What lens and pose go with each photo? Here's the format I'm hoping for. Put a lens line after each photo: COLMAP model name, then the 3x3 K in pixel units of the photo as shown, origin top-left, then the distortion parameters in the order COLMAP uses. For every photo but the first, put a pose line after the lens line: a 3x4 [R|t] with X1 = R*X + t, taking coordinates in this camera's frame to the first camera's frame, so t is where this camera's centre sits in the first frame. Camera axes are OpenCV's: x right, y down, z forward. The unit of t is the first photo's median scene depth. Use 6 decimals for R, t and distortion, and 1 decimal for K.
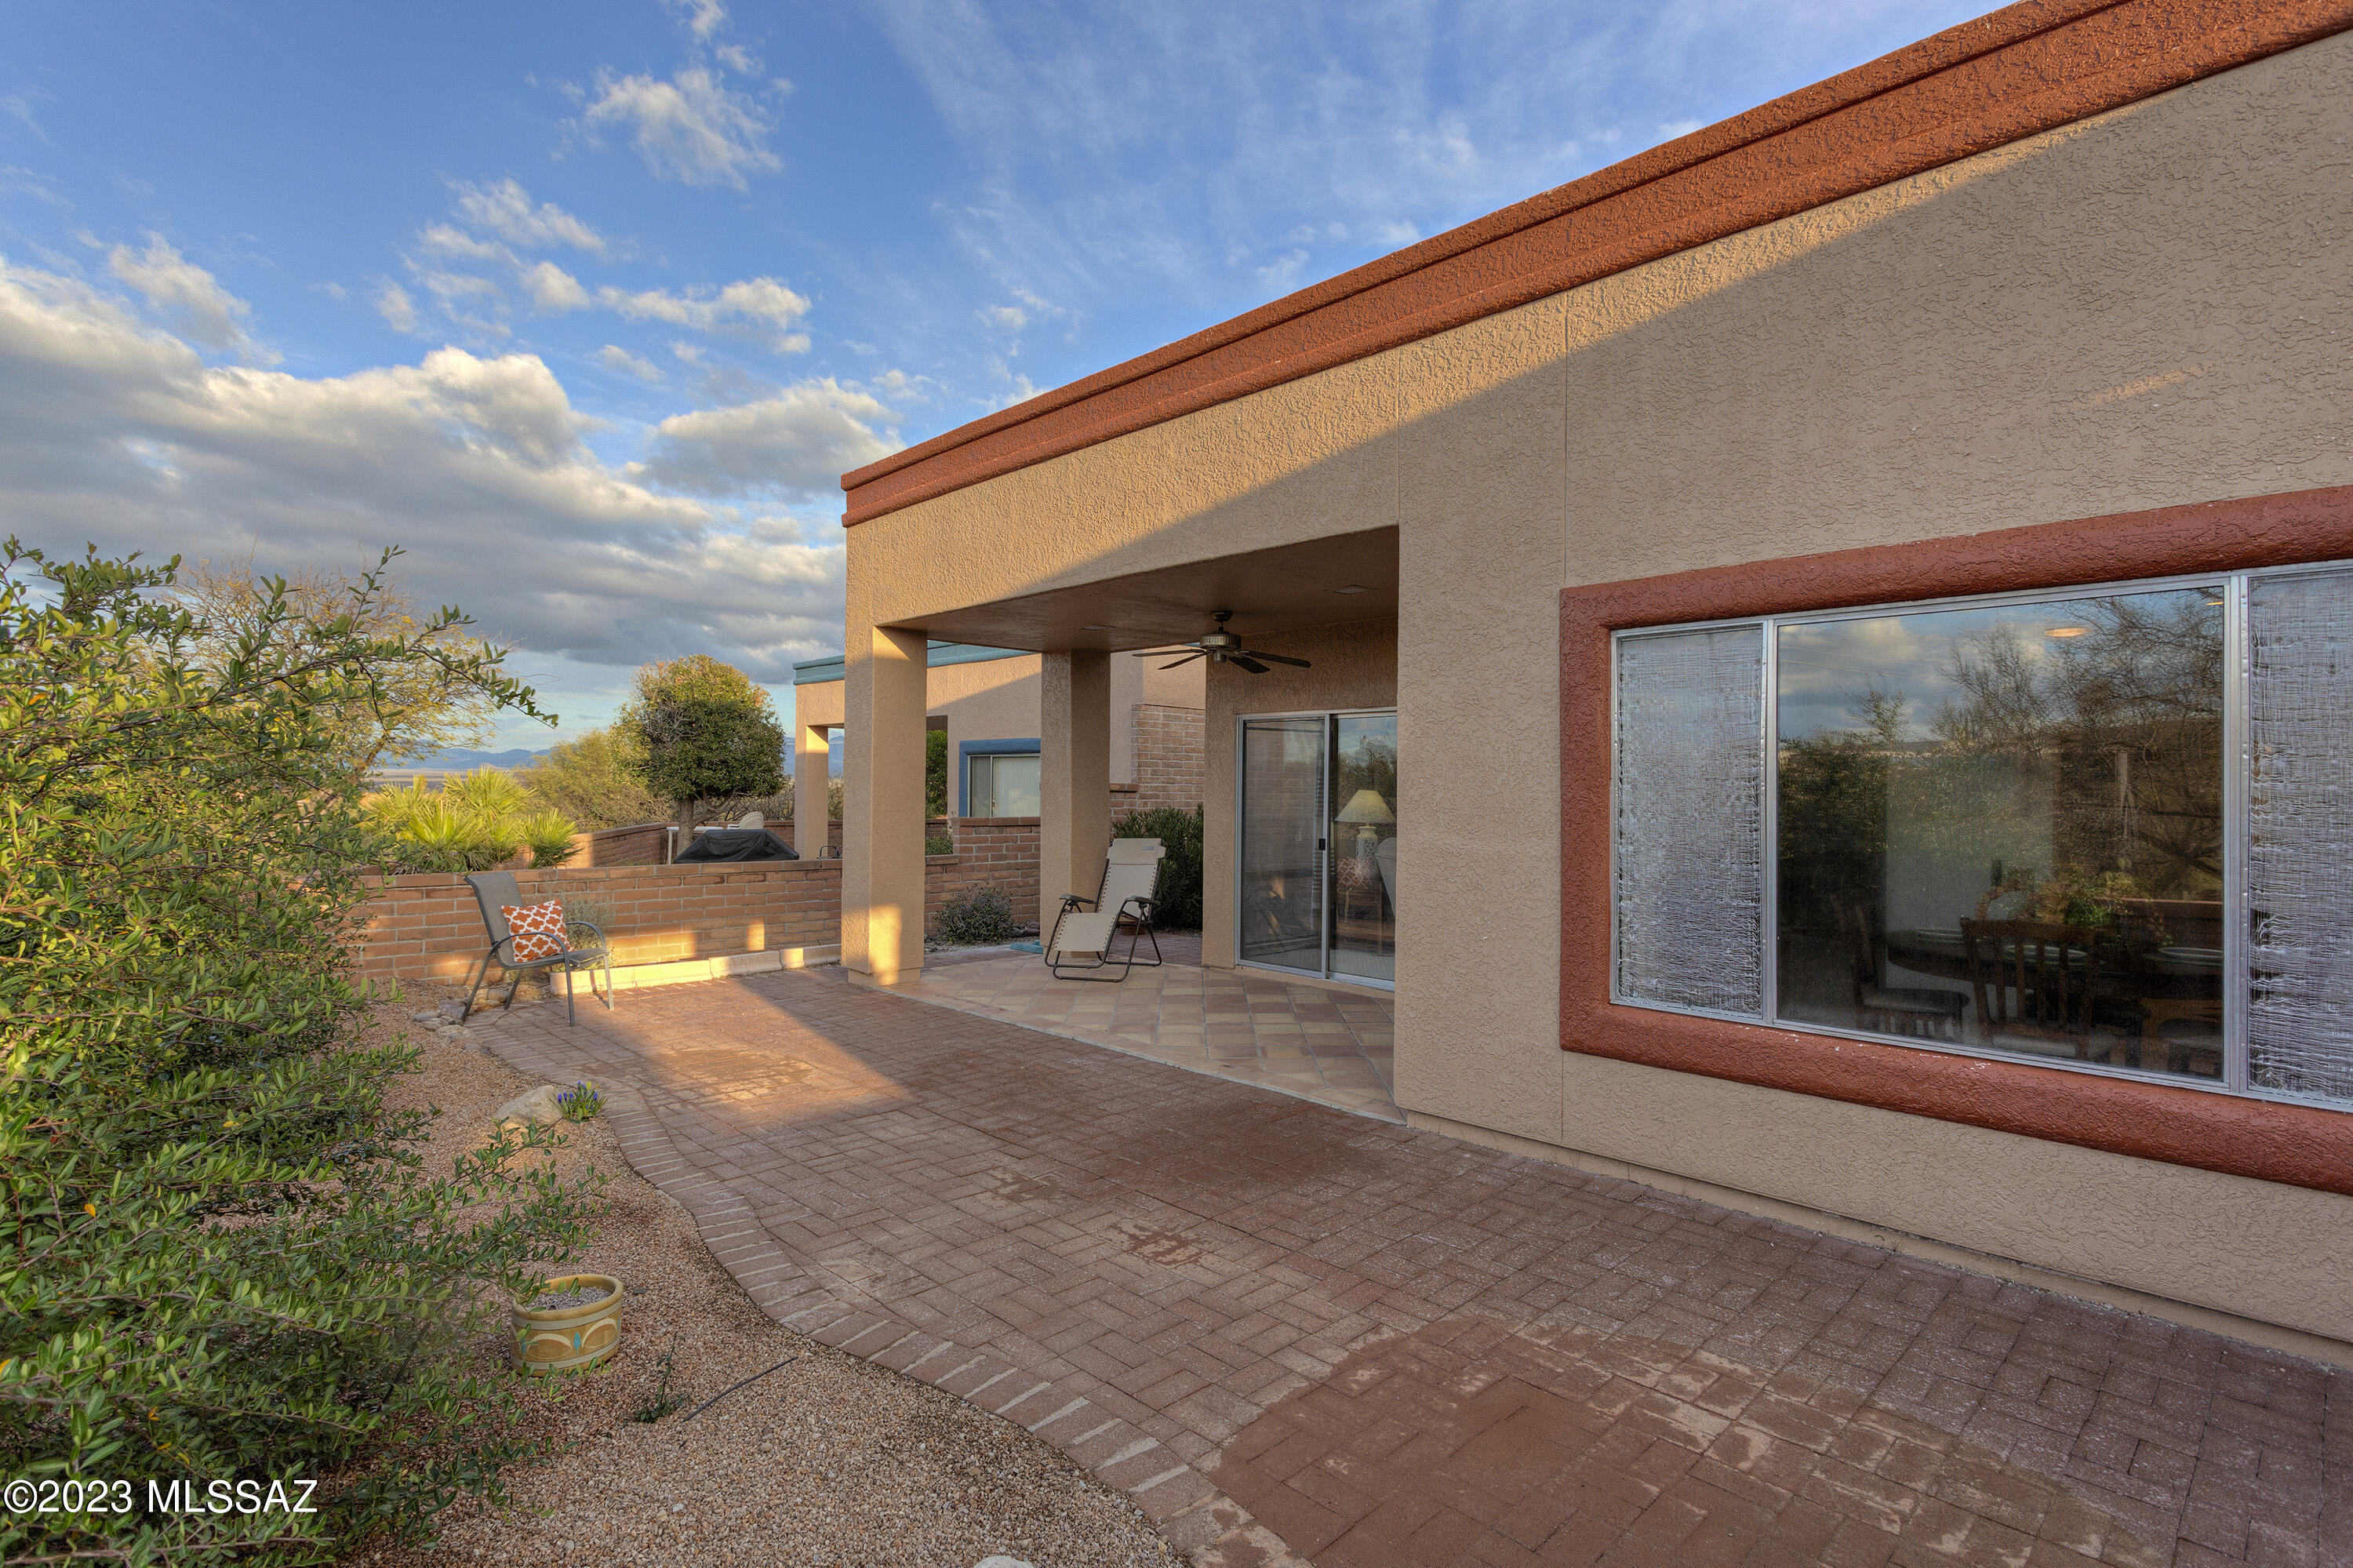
lens RADIAL K [[1133.5, 0, 1183.6], [0, 1133.5, 792.7], [0, 0, 1]] dist [0.003334, 0.001724]
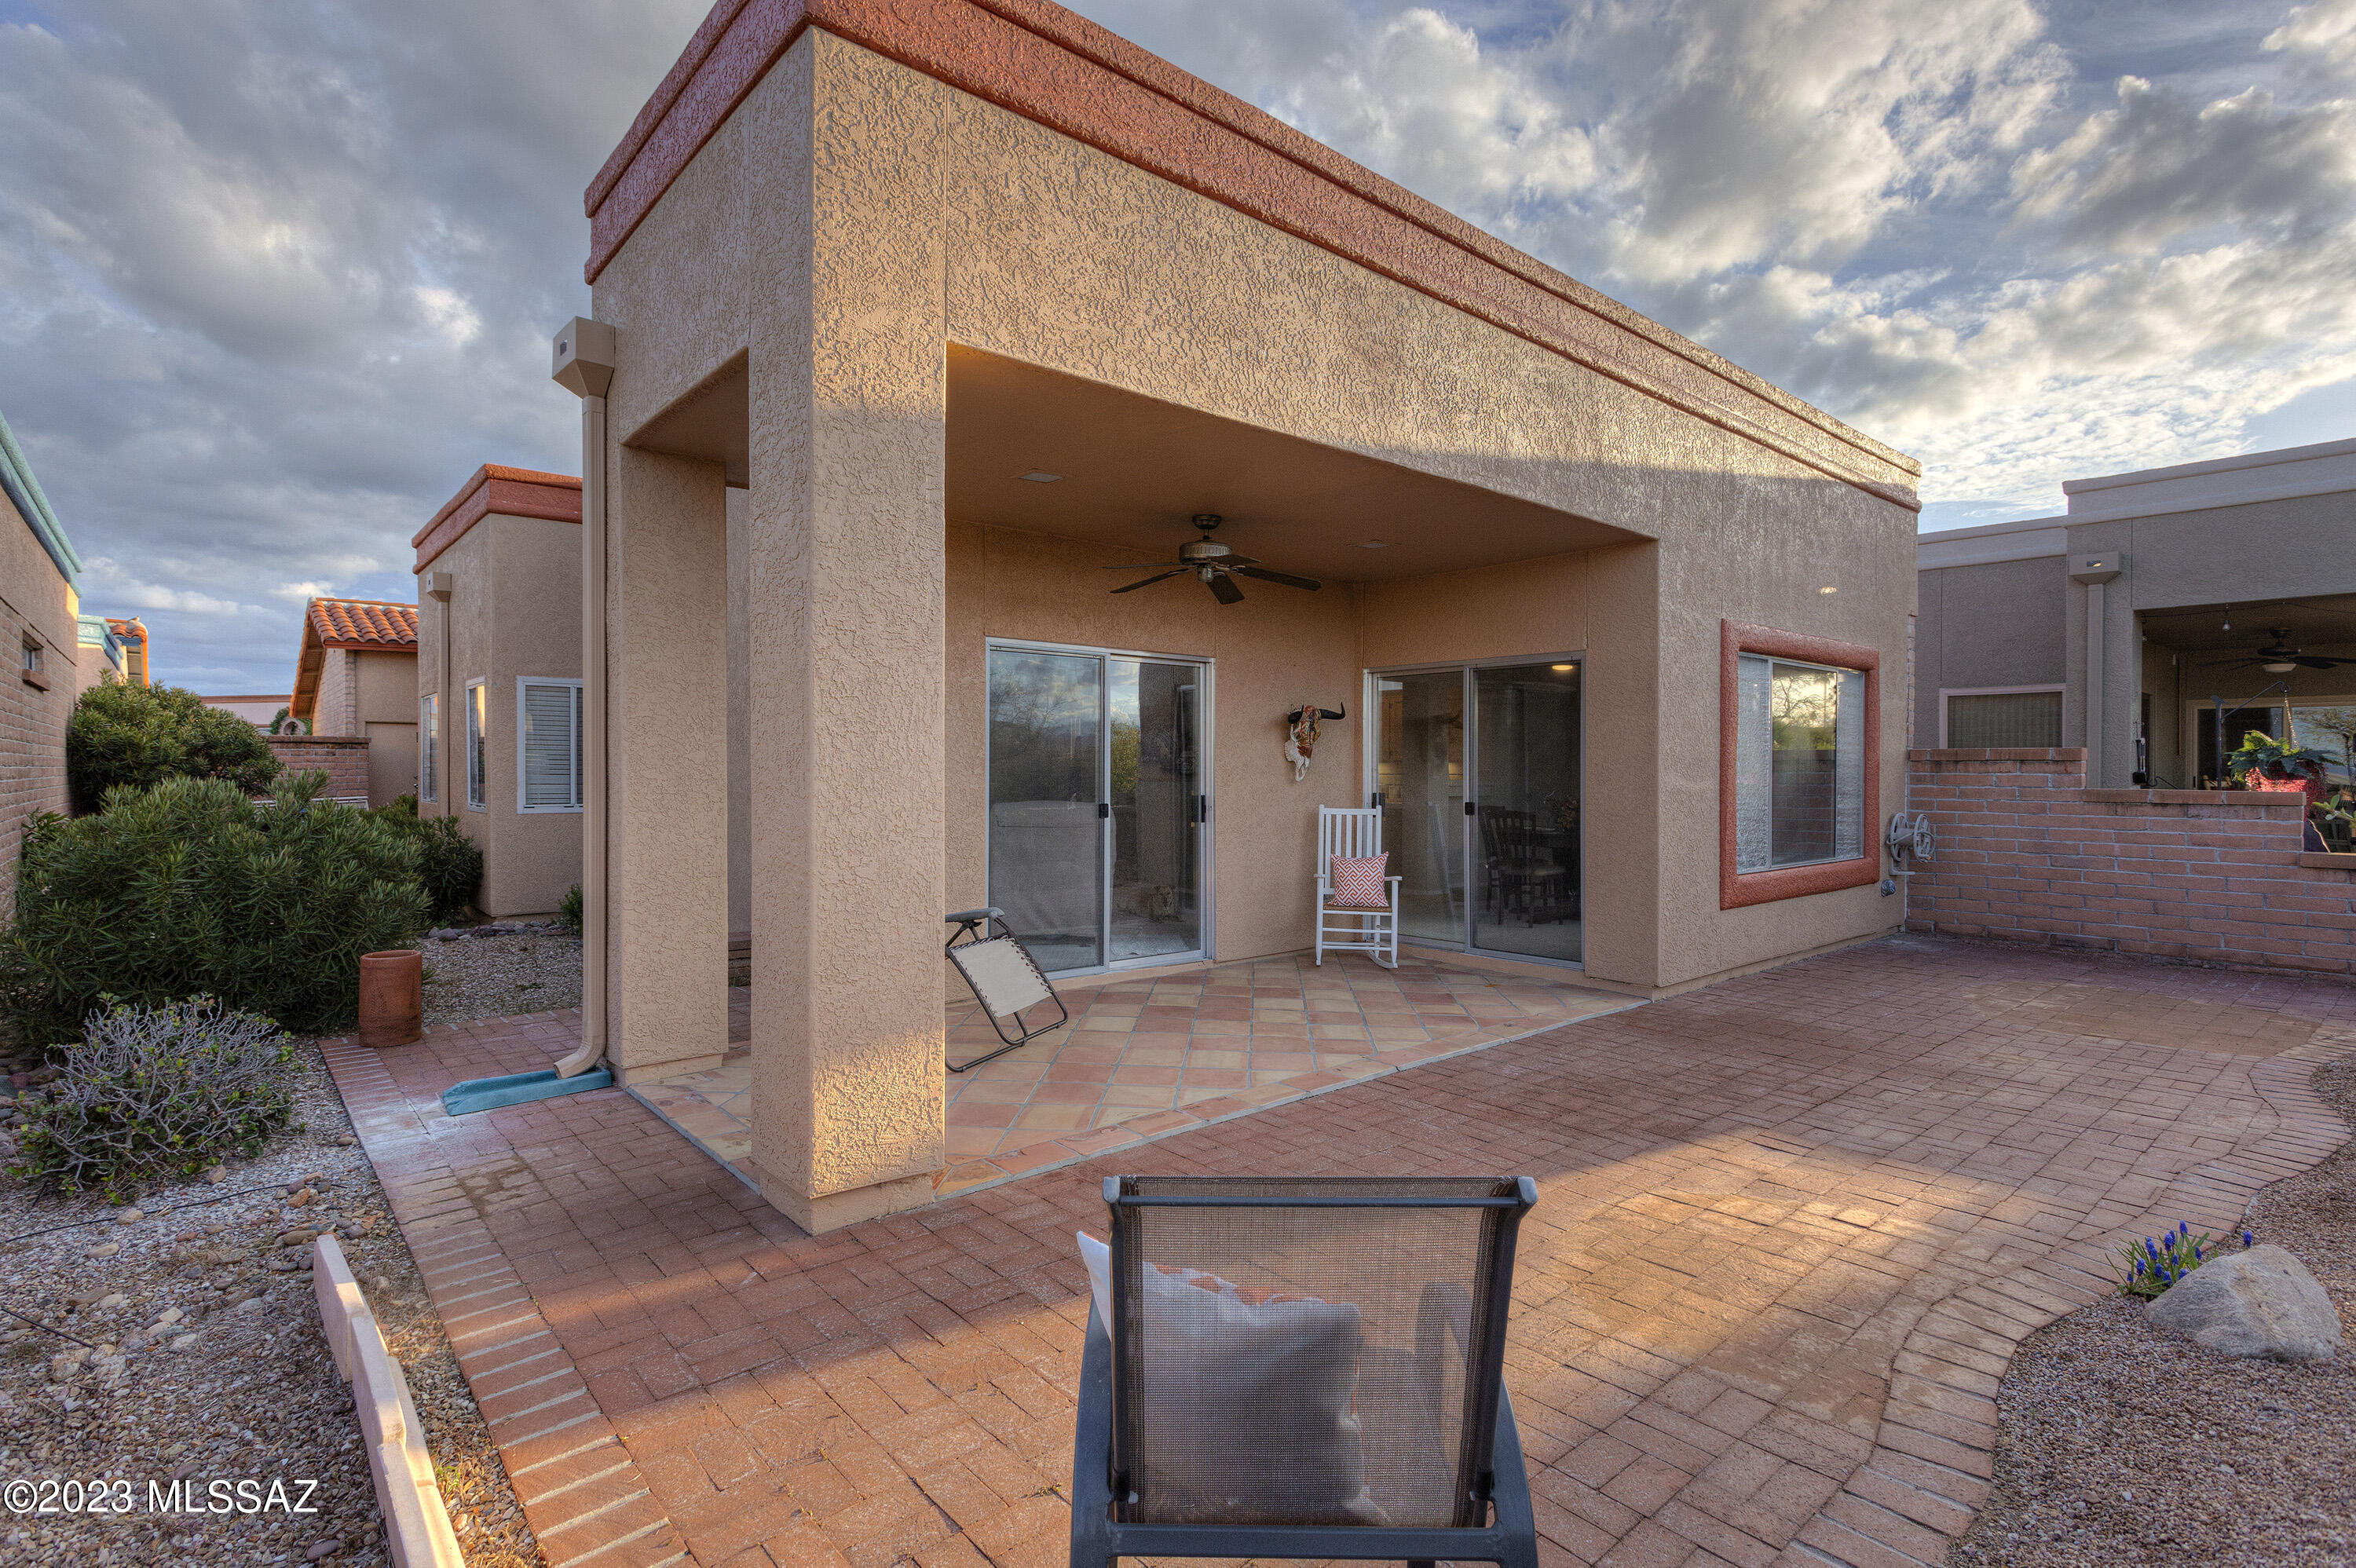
lens RADIAL K [[1134.8, 0, 1159.7], [0, 1134.8, 772.6], [0, 0, 1]] dist [0.003334, 0.001724]
pose [[0.078388, -0.012493, 0.996845, -1.328702], [0.000124, 0.999922, 0.012522, 0.014090], [-0.996923, -0.000858, 0.078384, 1.692151]]
